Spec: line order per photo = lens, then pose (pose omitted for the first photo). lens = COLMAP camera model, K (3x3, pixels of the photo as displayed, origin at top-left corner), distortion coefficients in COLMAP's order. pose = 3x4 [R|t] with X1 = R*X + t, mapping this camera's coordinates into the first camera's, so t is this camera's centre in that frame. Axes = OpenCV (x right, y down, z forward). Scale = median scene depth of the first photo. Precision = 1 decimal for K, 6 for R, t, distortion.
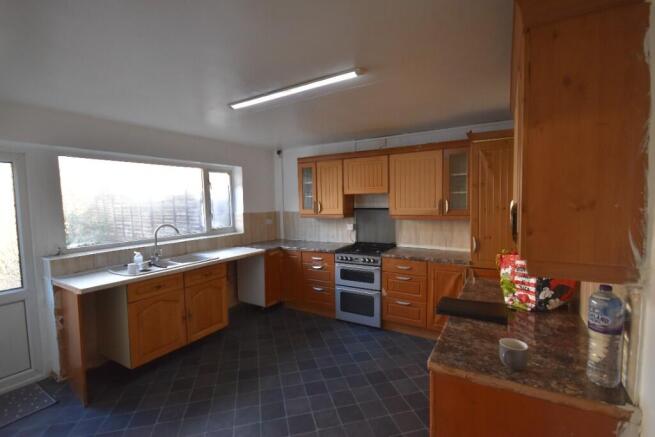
lens RADIAL K [[301.2, 0, 323.4], [0, 301.2, 220.1], [0, 0, 1]] dist [-0.001310, -0.000010]
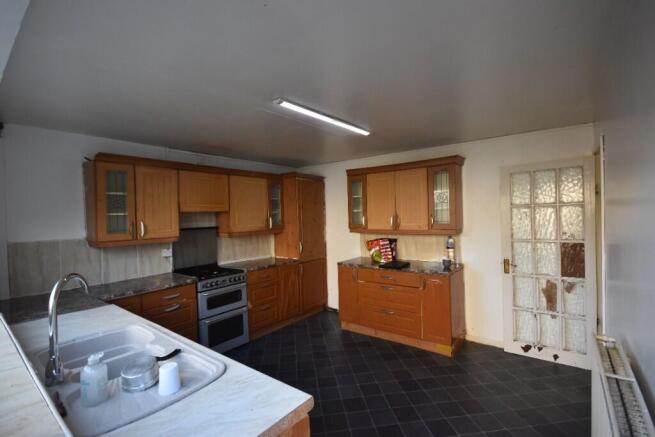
lens RADIAL K [[301.2, 0, 323.4], [0, 301.2, 217.6], [0, 0, 1]] dist [-0.001310, -0.000010]
pose [[0.128855, 0.009160, 0.991621, -0.763794], [0.085680, 0.996115, -0.020335, -0.020257], [-0.987955, 0.087582, 0.127570, 0.553024]]
